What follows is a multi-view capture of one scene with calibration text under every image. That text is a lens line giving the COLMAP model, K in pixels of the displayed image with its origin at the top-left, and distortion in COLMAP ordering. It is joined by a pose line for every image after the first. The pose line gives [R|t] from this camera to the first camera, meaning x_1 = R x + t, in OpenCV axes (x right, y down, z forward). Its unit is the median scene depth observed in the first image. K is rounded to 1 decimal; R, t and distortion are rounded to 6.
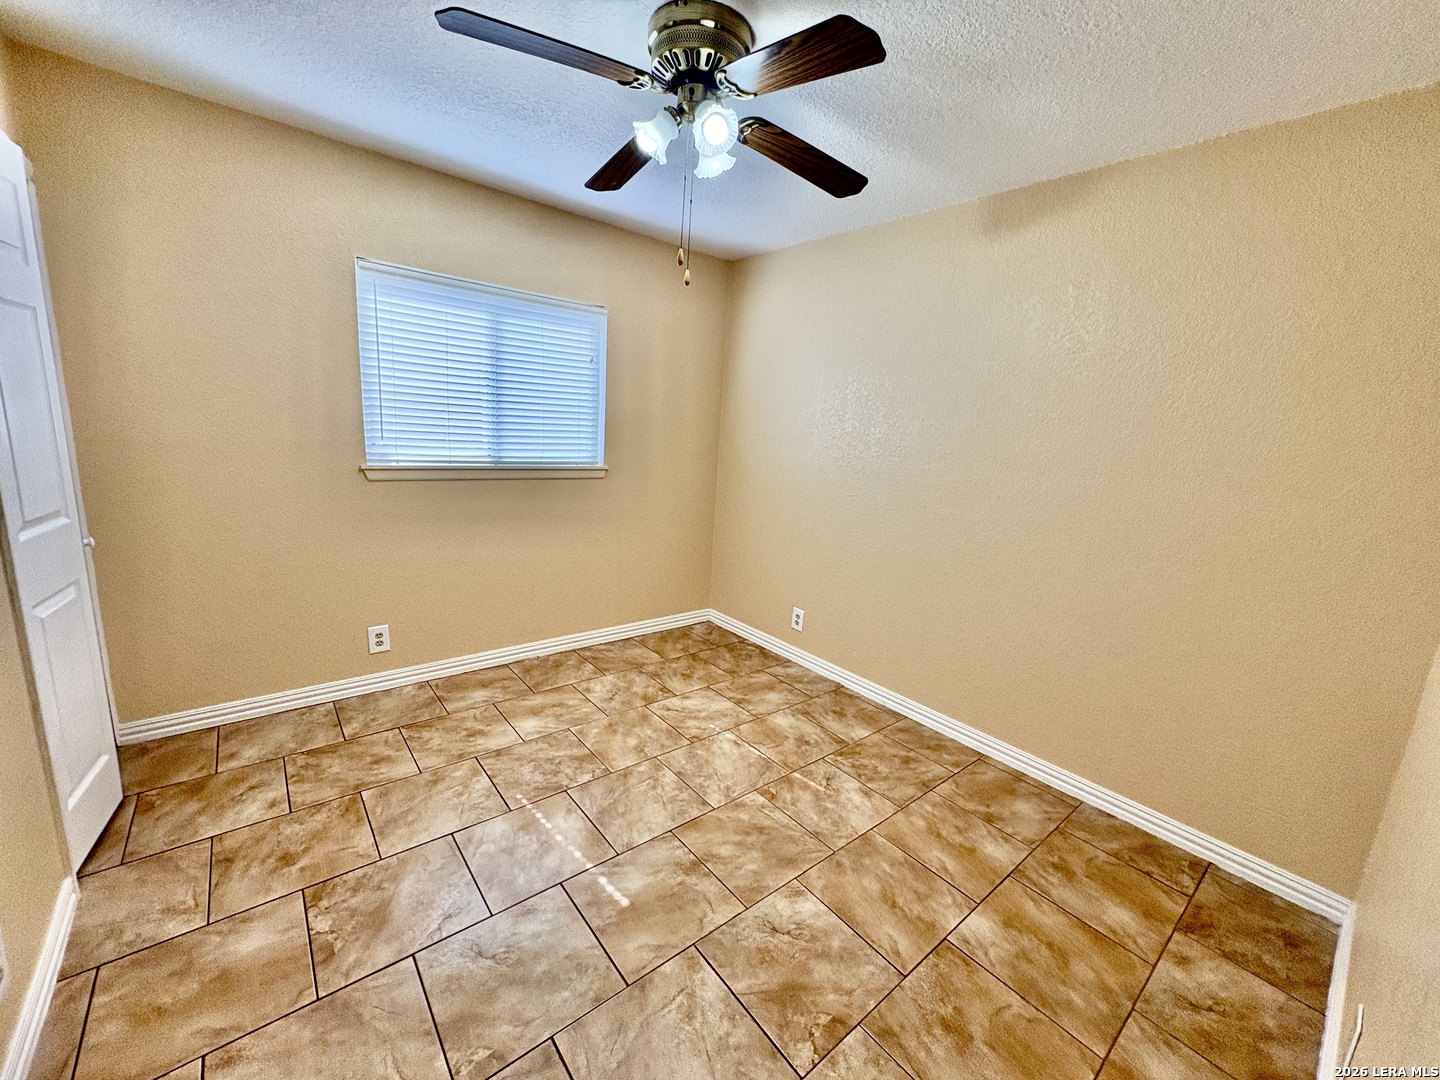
lens RADIAL K [[573.7, 0, 720.4], [0, 573.7, 538.4], [0, 0, 1]] dist [0.002248, -0.000537]
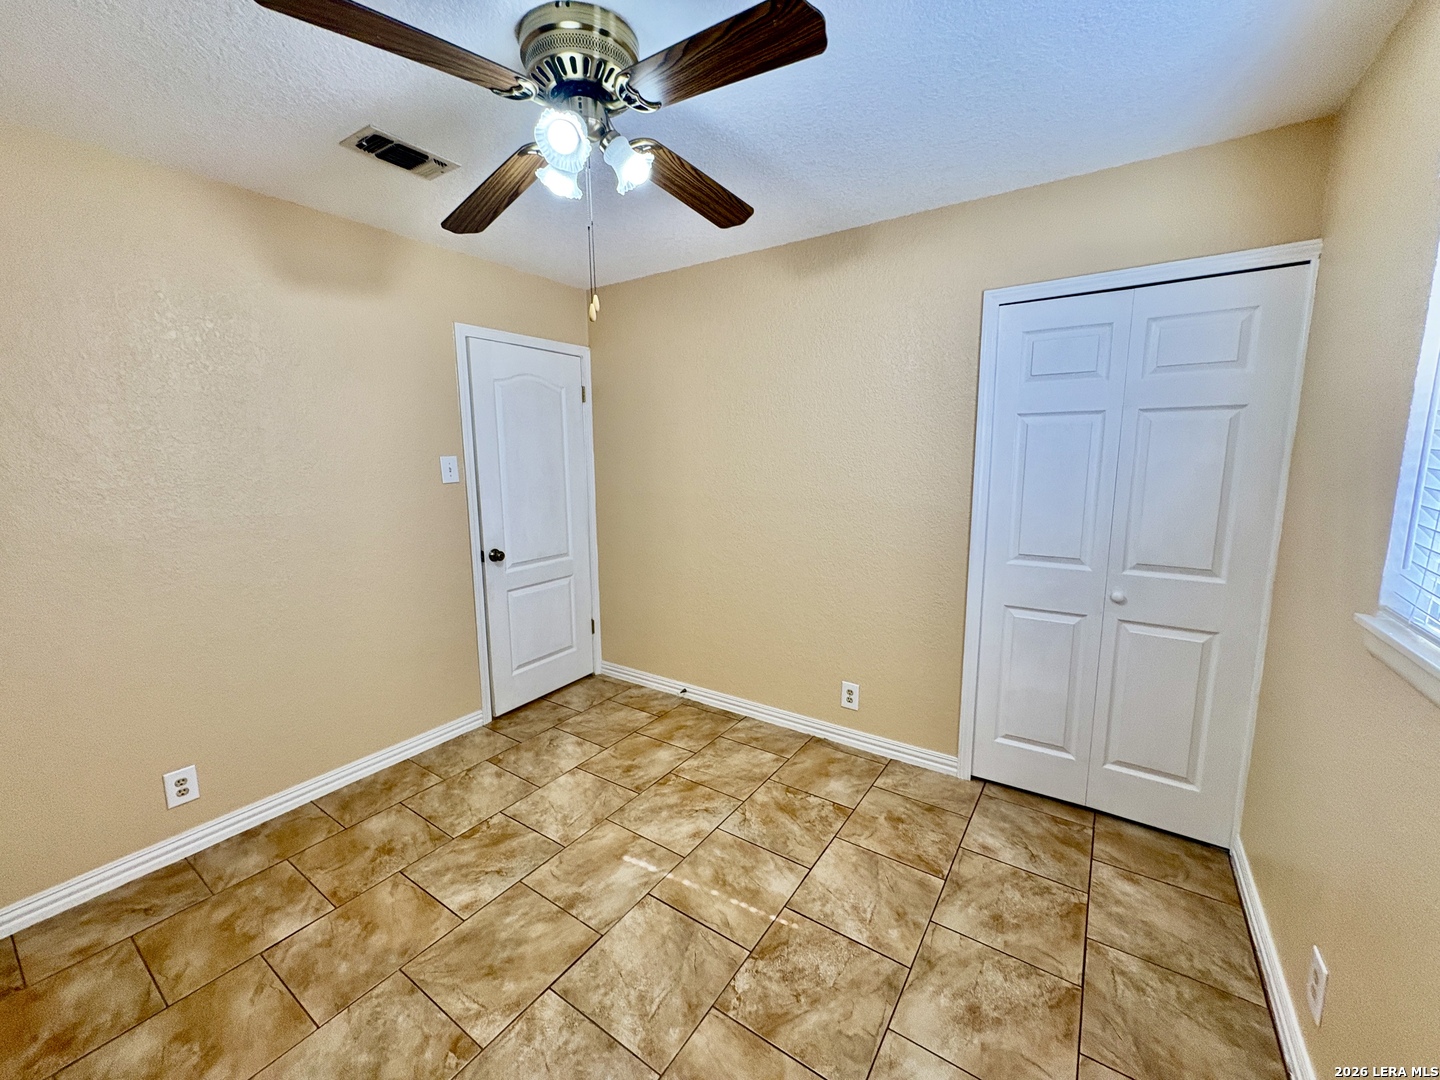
lens RADIAL K [[573.7, 0, 719.1], [0, 573.7, 538.3], [0, 0, 1]] dist [0.002248, -0.000537]
pose [[-0.959918, -0.014634, -0.279900, -0.003605], [-0.107172, 0.941912, 0.318301, -0.378303], [0.258983, 0.335540, -0.905727, 1.733025]]
